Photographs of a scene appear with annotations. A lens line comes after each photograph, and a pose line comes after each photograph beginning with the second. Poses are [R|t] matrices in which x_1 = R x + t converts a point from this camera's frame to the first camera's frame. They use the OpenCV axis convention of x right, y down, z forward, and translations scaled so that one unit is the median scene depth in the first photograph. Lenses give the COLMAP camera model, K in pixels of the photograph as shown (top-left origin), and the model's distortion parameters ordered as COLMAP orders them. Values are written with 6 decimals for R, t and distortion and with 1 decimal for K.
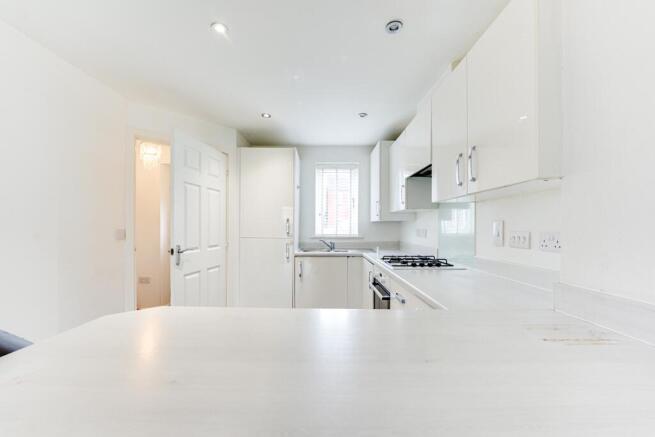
lens RADIAL K [[269.4, 0, 326.9], [0, 269.4, 230.7], [0, 0, 1]] dist [-0.015239, -0.000059]
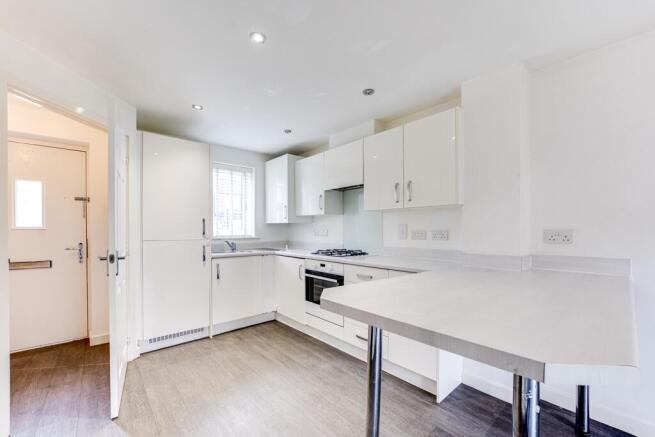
lens RADIAL K [[269.4, 0, 326.0], [0, 269.4, 230.0], [0, 0, 1]] dist [-0.015239, -0.000059]
pose [[0.756483, -0.000519, 0.654013, -0.421755], [0.008720, 0.999919, -0.009294, 0.005973], [-0.653955, 0.012734, 0.756427, 0.014246]]
